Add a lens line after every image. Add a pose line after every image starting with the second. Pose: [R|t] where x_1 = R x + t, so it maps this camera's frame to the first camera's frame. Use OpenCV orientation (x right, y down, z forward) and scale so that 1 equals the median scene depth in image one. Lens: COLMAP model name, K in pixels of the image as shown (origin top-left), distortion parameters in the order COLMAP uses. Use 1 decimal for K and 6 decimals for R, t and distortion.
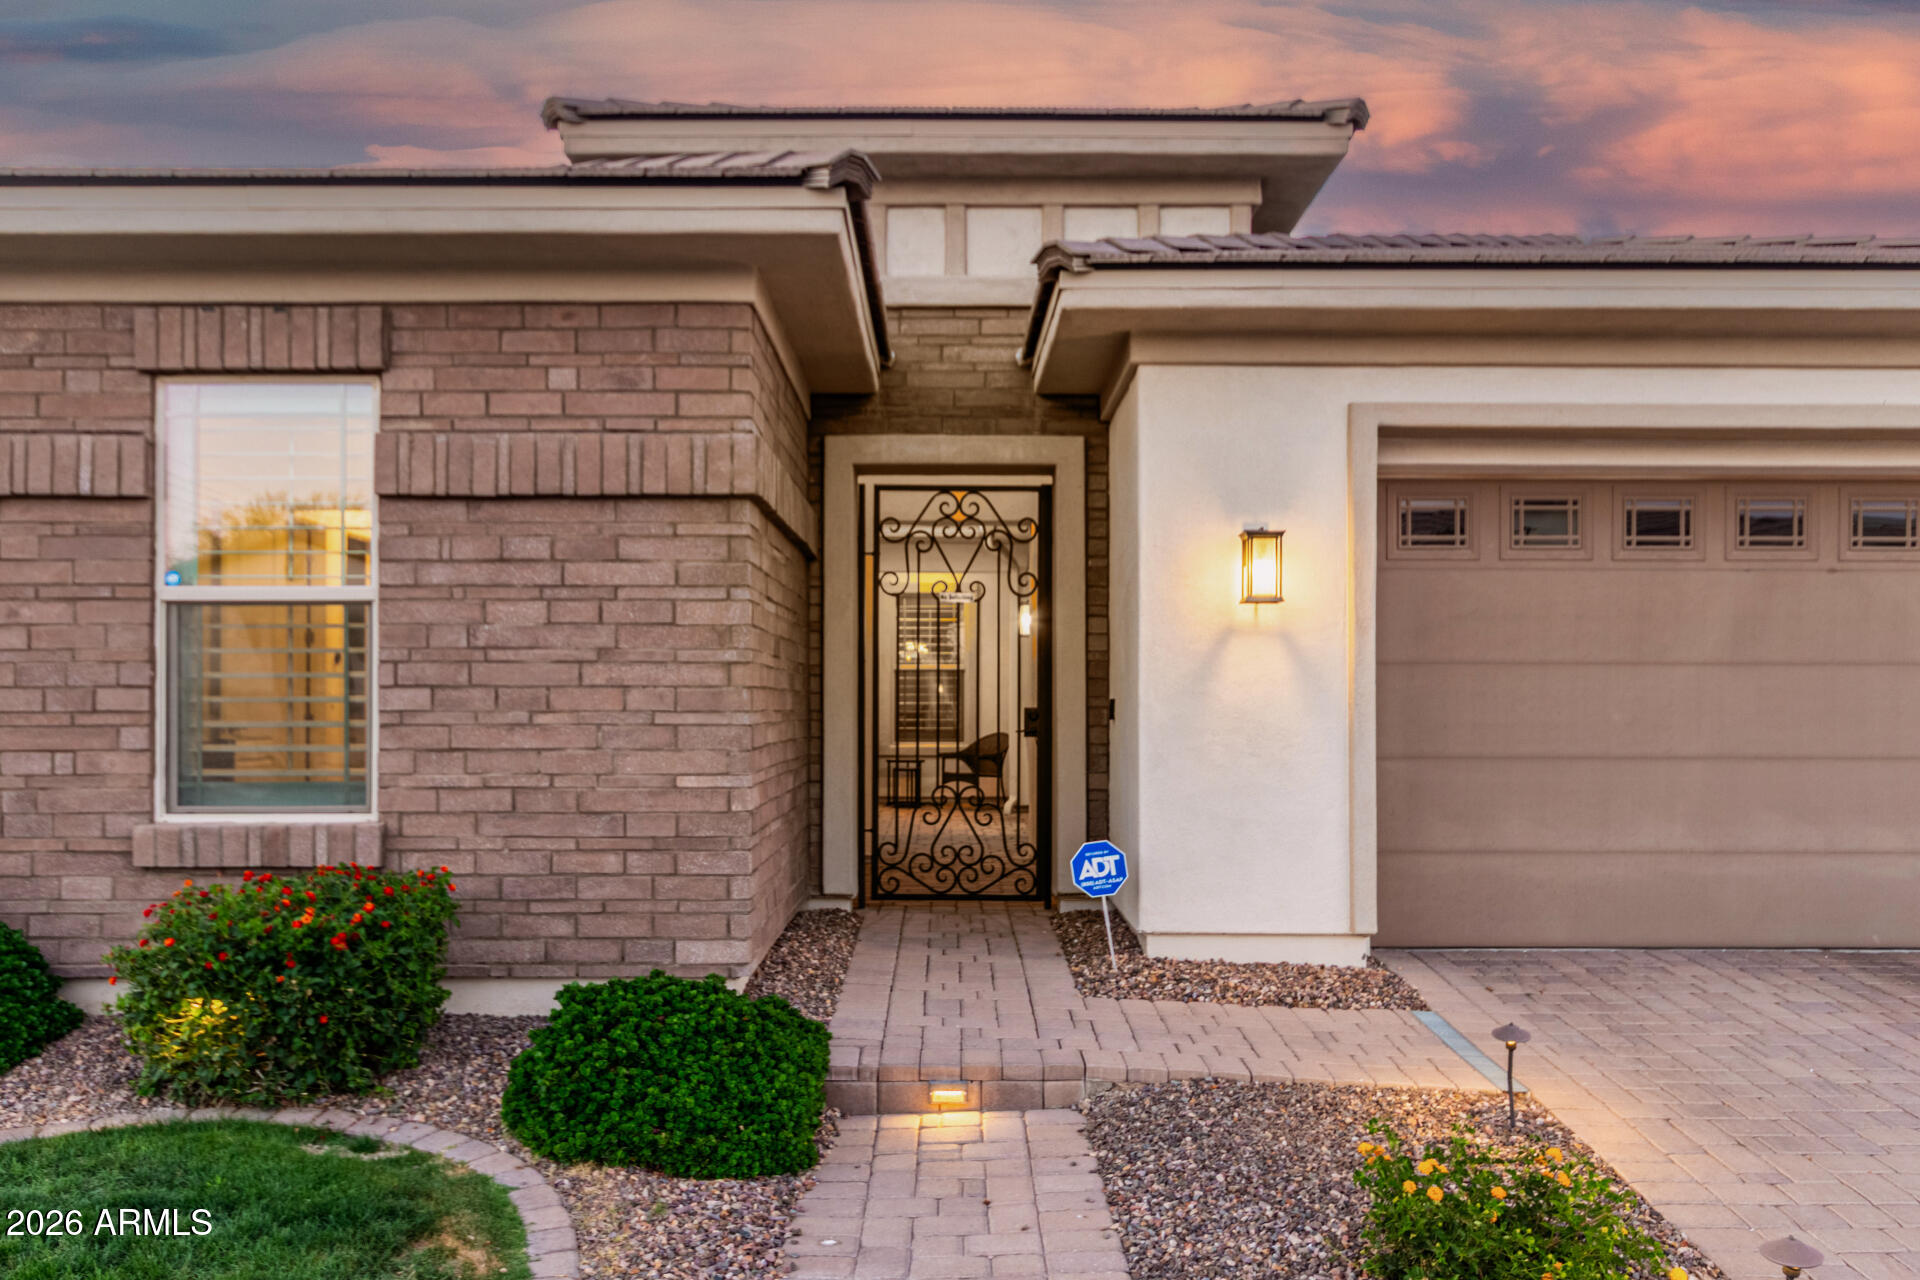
lens RADIAL K [[1494.6, 0, 992.4], [0, 1494.6, 644.8], [0, 0, 1]] dist [0.001229, 0.000687]
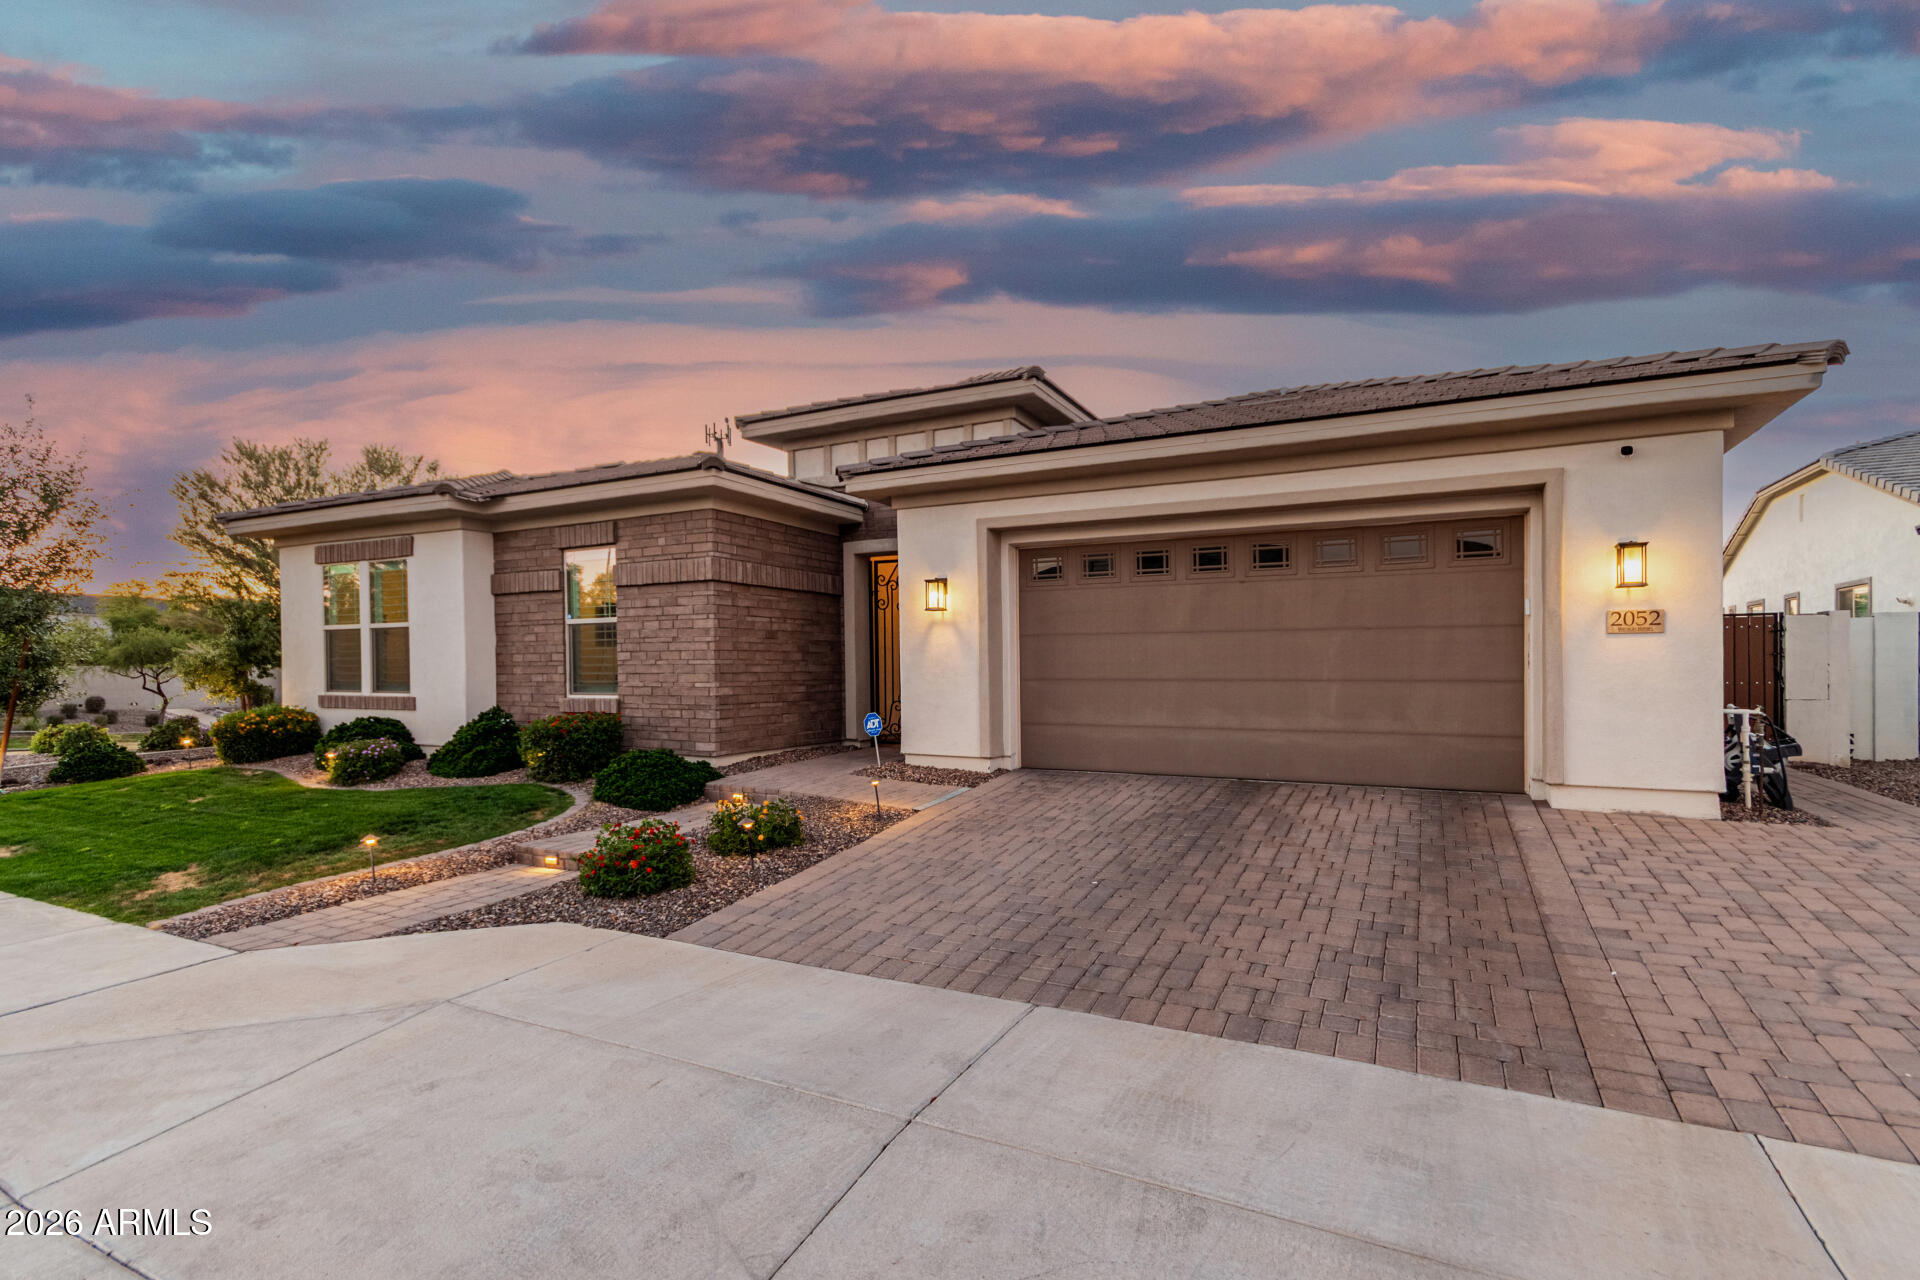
lens RADIAL K [[888.1, 0, 990.6], [0, 888.1, 672.7], [0, 0, 1]] dist [0.001064, 0.000044]
pose [[0.889193, -0.002580, -0.457524, 1.022992], [0.024880, 0.998777, 0.042722, 0.012476], [0.456855, -0.049371, 0.888170, -0.205257]]
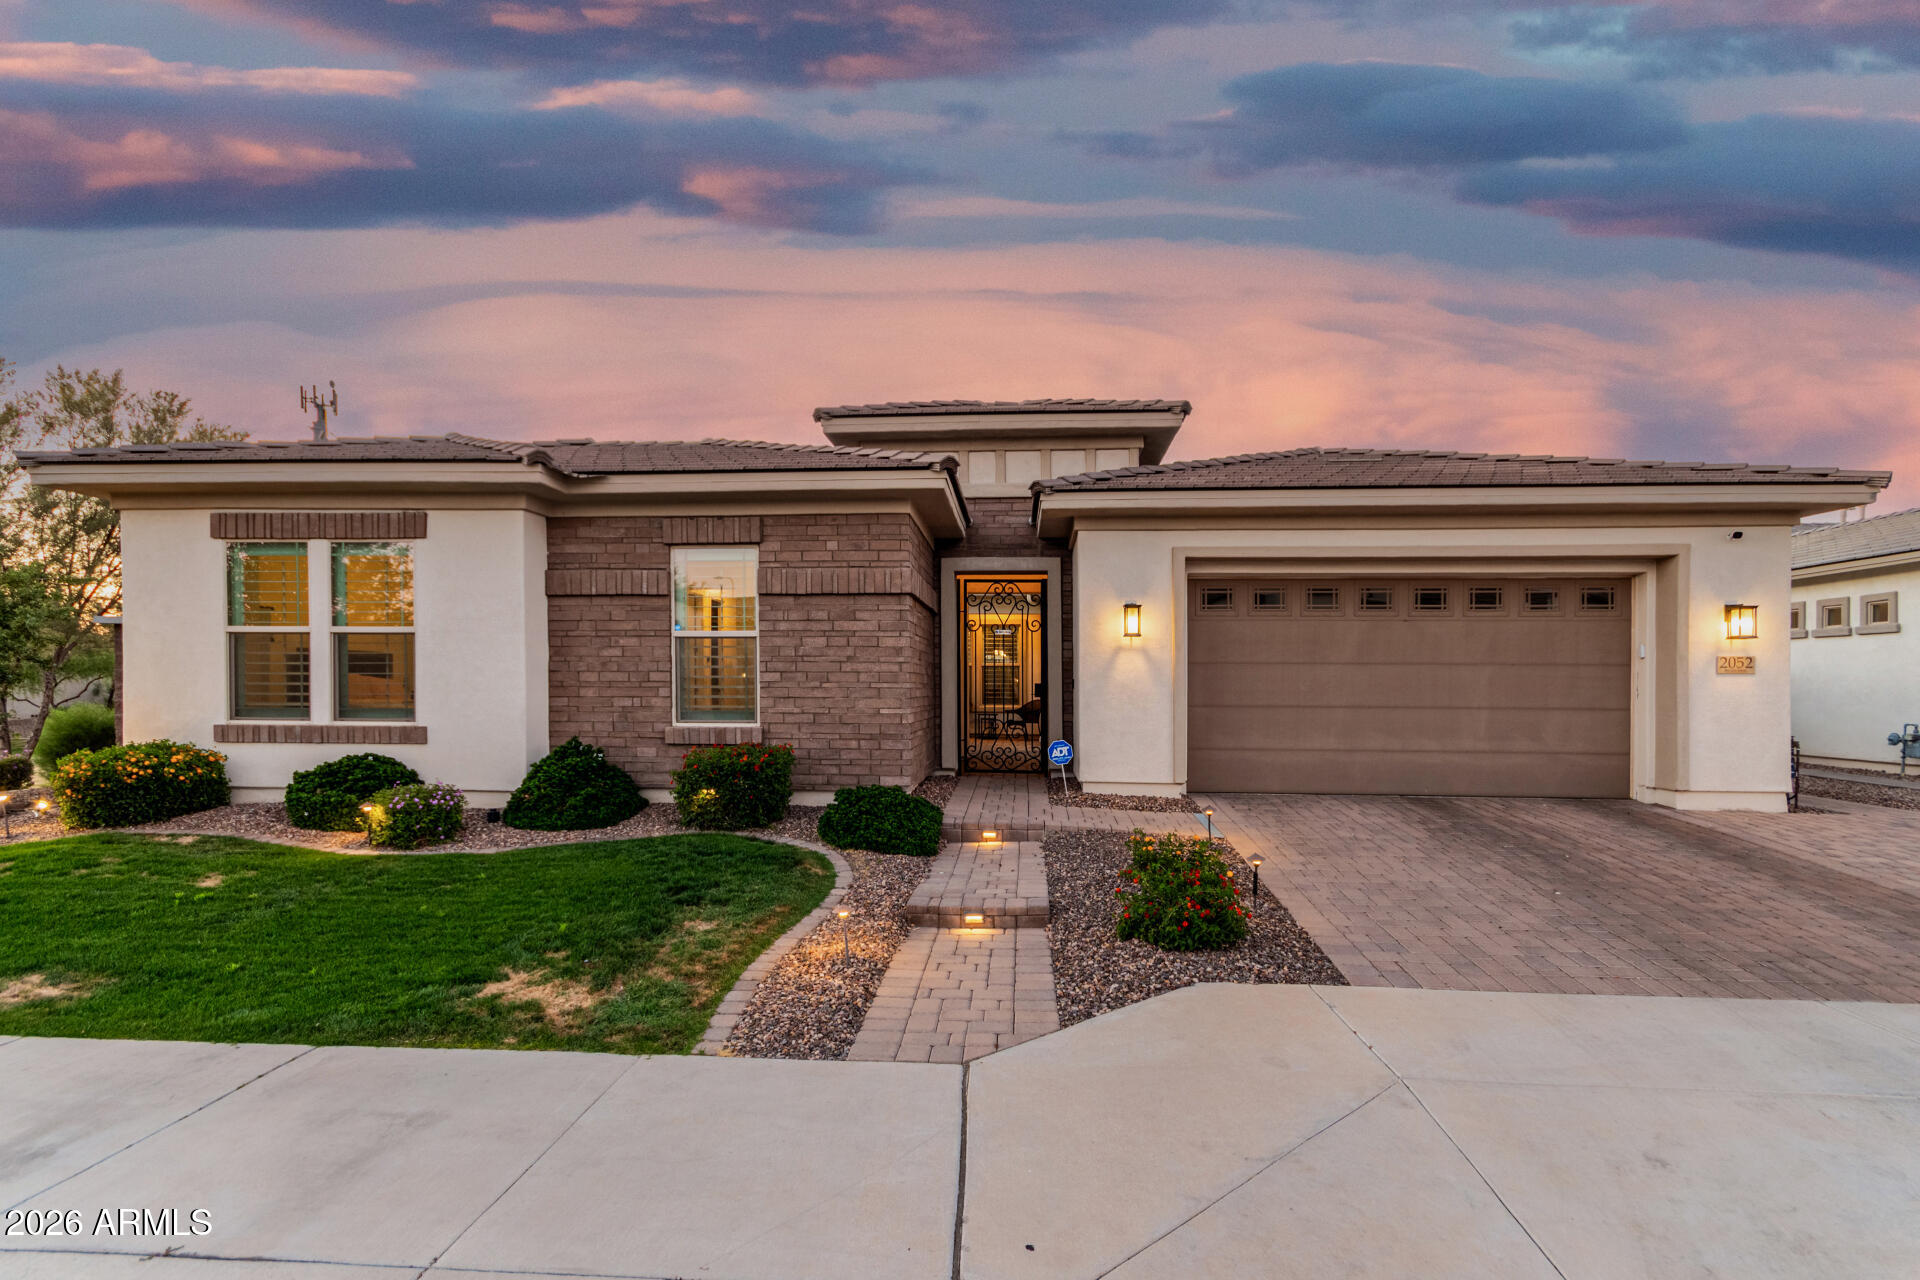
lens RADIAL K [[890.5, 0, 965.3], [0, 890.5, 677.3], [0, 0, 1]] dist [0.001932, -0.000275]
pose [[0.996351, 0.002984, -0.085299, 0.050705], [-0.000591, 0.999606, 0.028059, -0.004275], [0.085349, -0.027906, 0.995960, -0.428300]]
